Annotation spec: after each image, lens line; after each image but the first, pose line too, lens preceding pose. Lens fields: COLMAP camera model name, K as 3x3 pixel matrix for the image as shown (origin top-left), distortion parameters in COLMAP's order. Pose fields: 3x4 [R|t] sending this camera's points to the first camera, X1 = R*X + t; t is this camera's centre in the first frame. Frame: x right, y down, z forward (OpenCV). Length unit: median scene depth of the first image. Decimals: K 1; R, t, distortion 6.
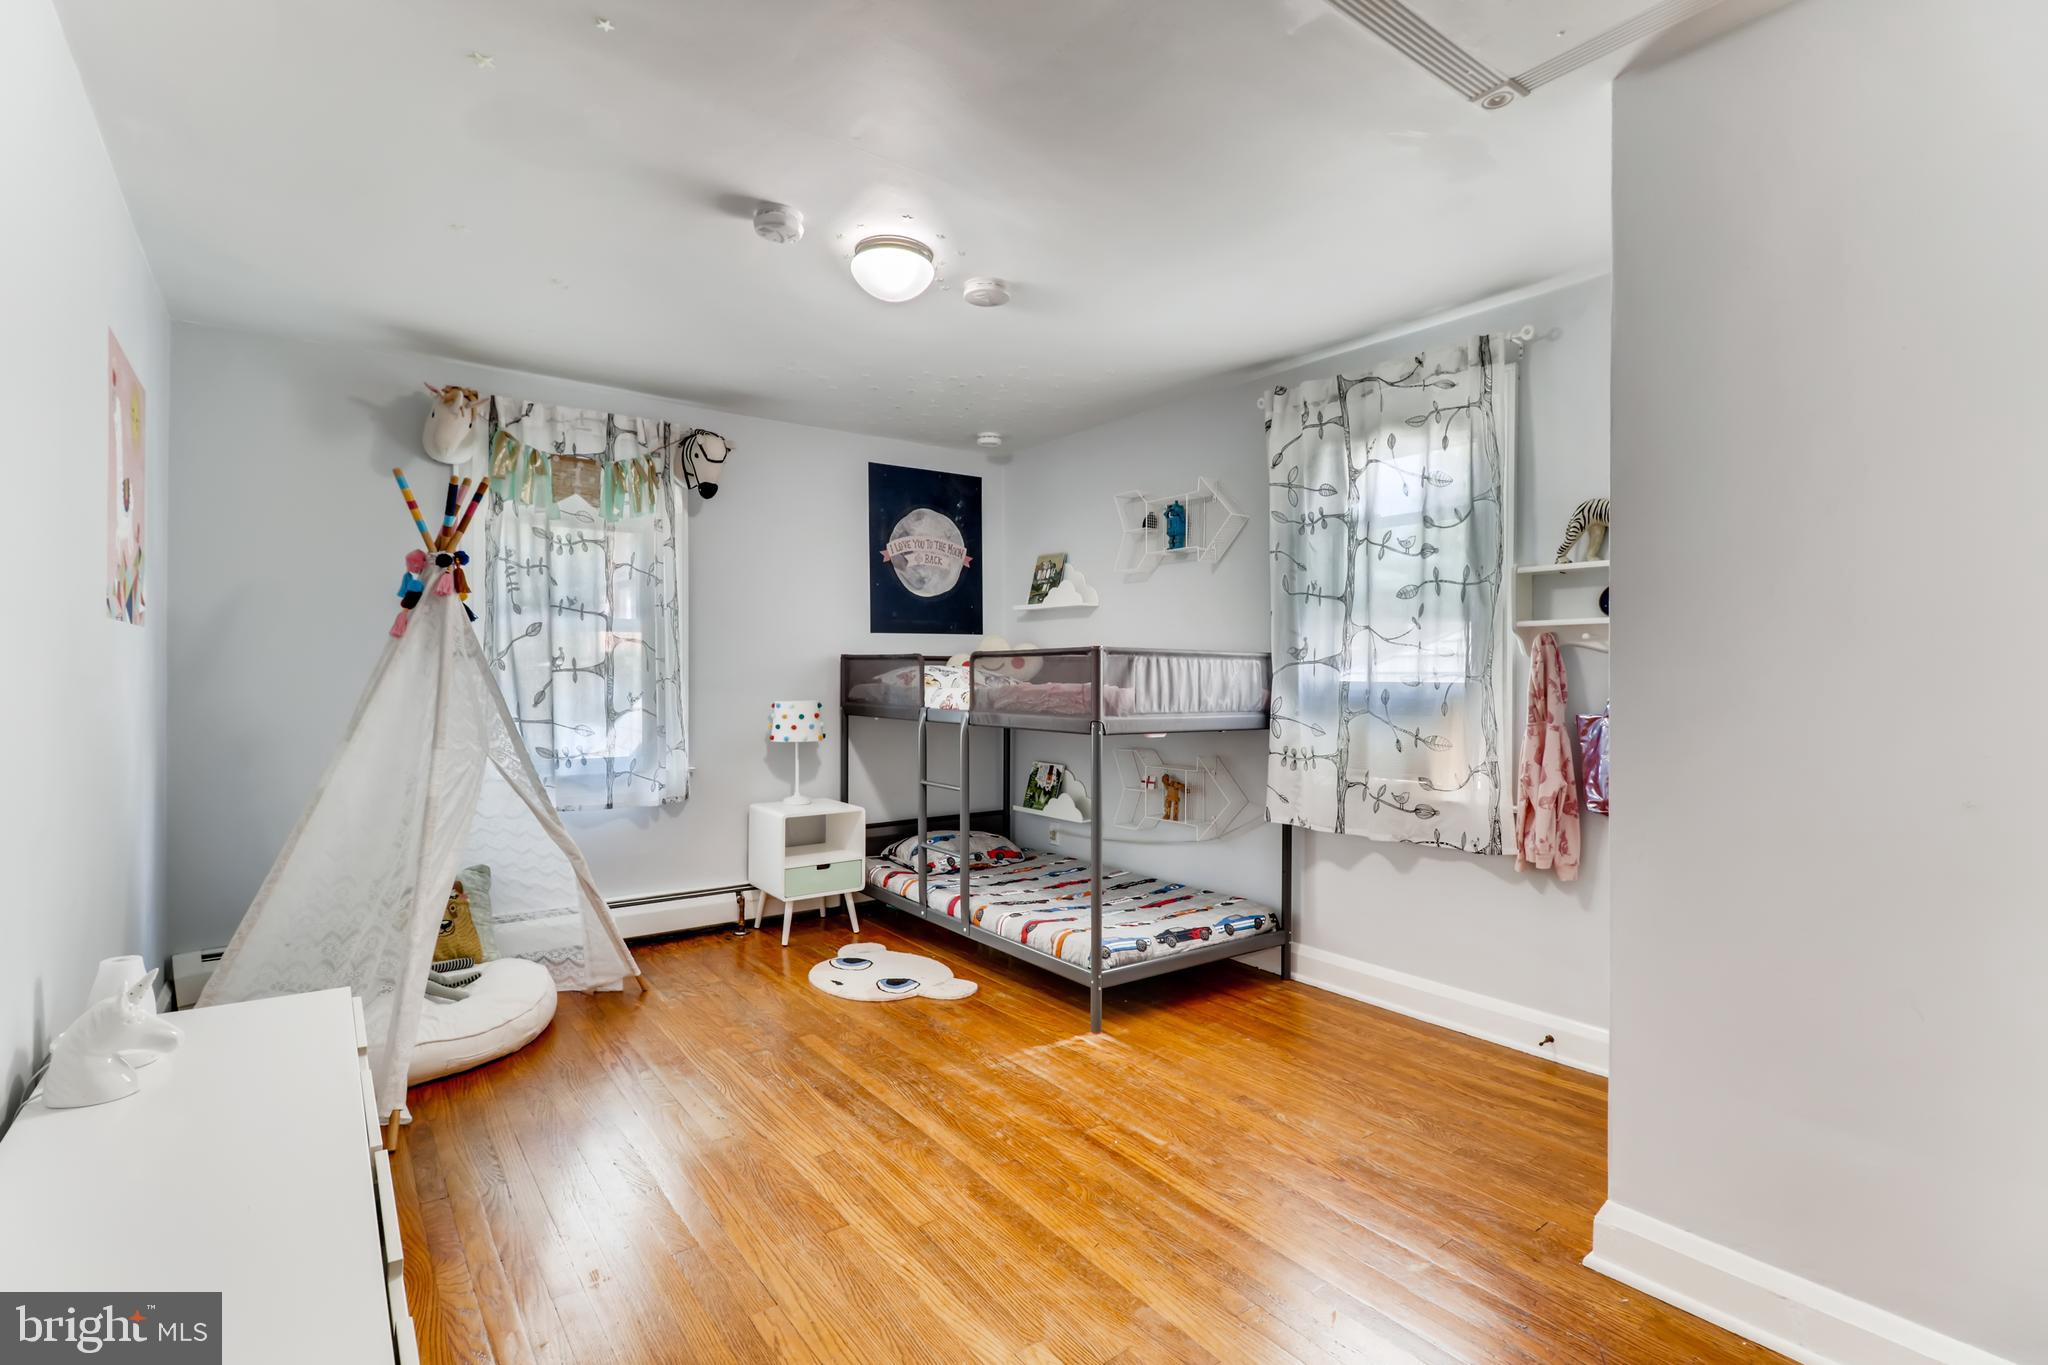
lens RADIAL K [[938.0, 0, 1018.4], [0, 938.0, 682.7], [0, 0, 1]] dist [0.012455, -0.008209]
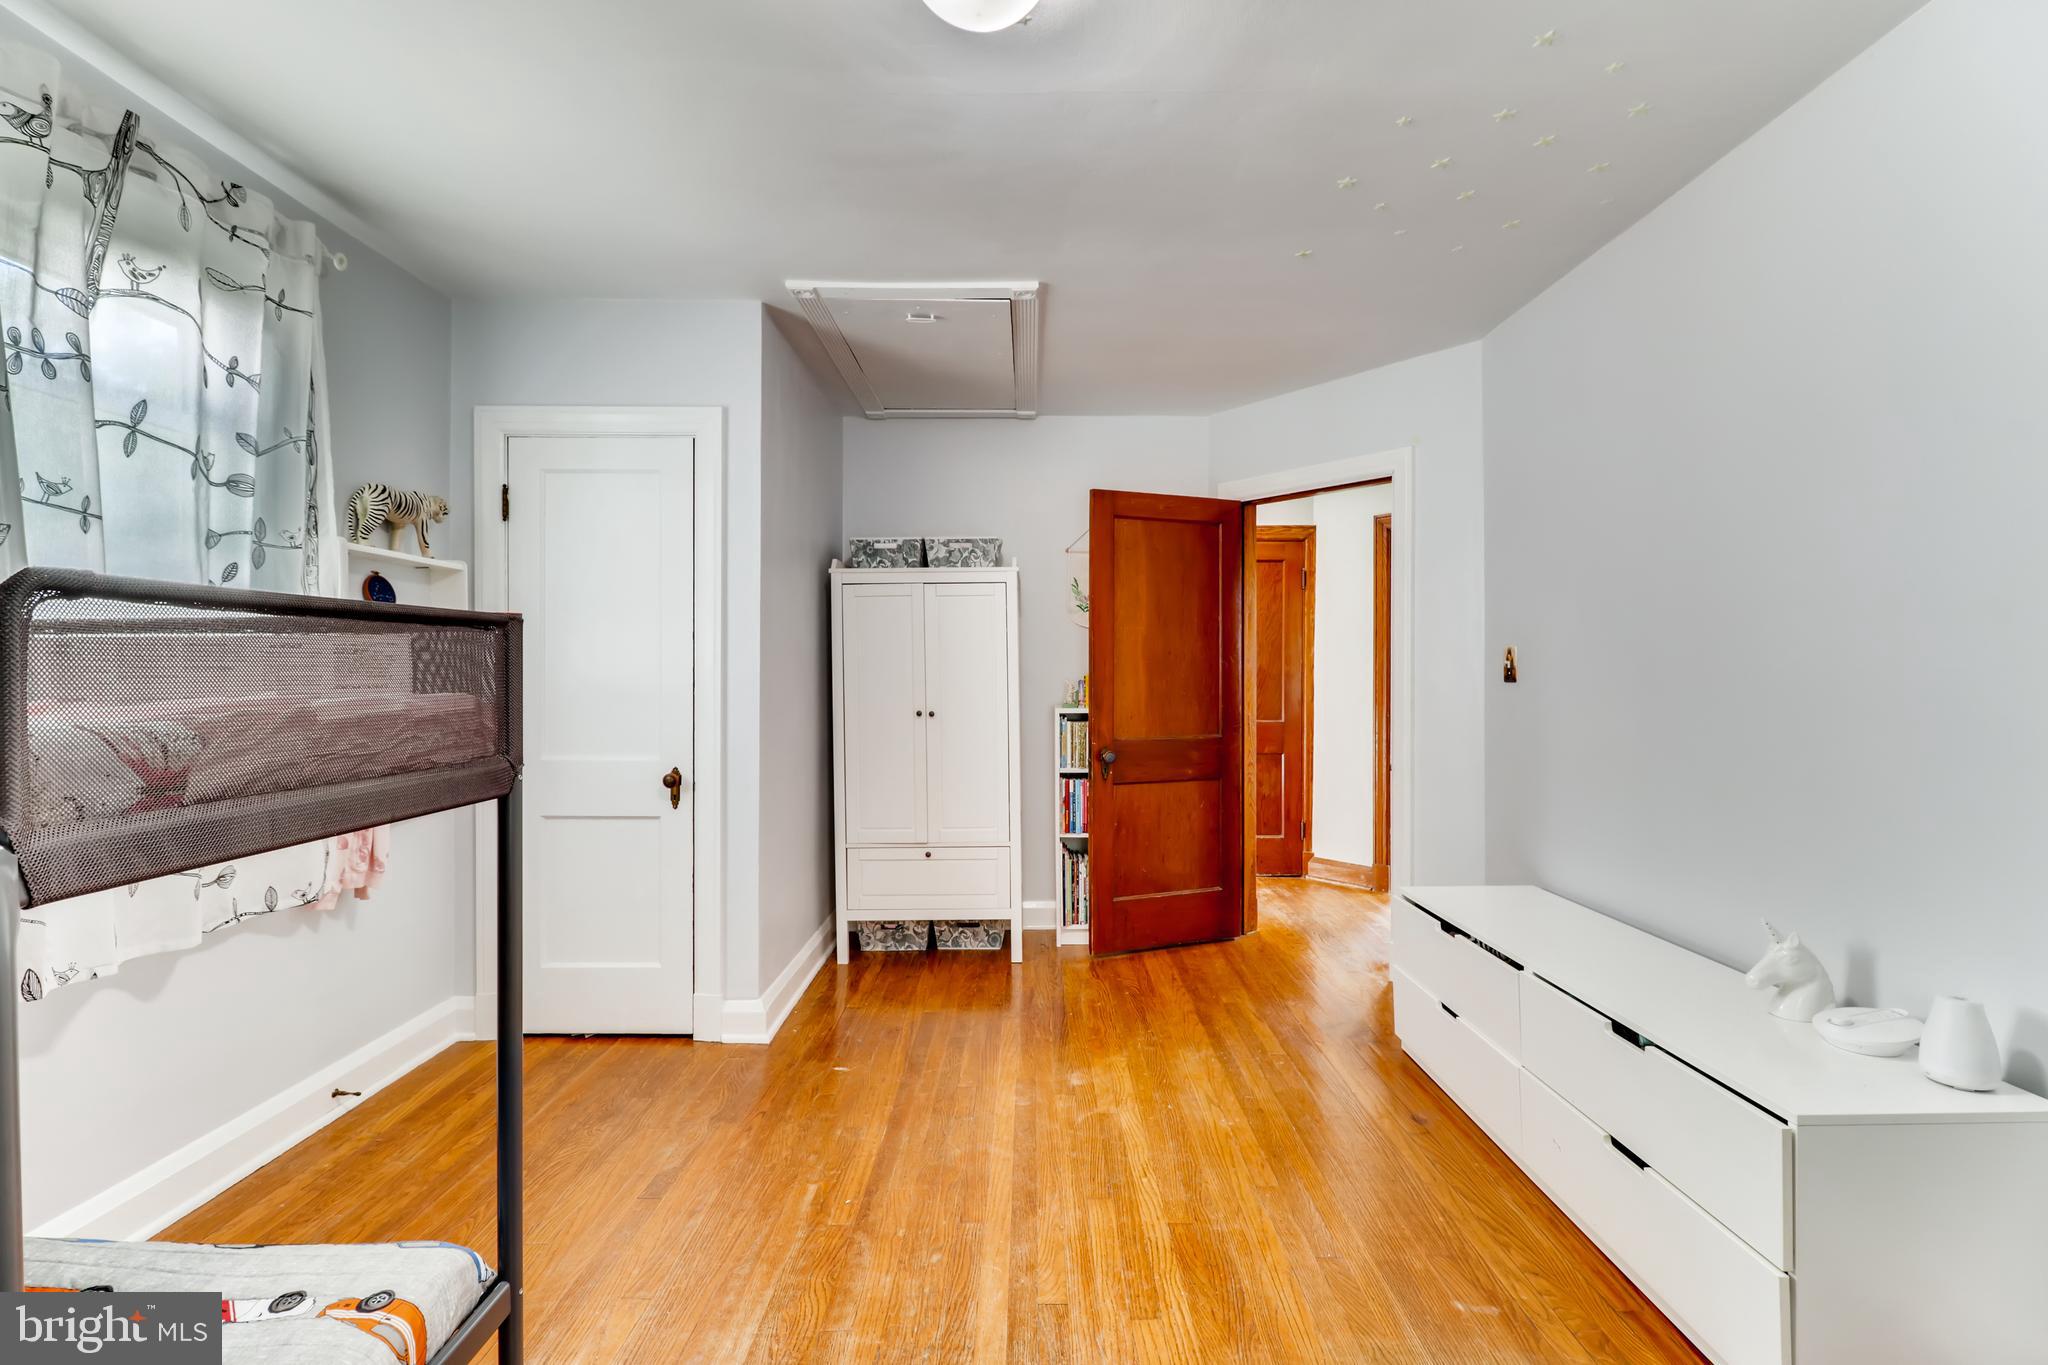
lens RADIAL K [[938.0, 0, 1024.4], [0, 938.0, 673.2], [0, 0, 1]] dist [0.012455, -0.008209]
pose [[-0.794858, -0.005403, 0.606772, -0.593509], [-0.000004, 0.999960, 0.008899, -0.017332], [-0.606796, 0.007071, -0.794826, 1.686869]]
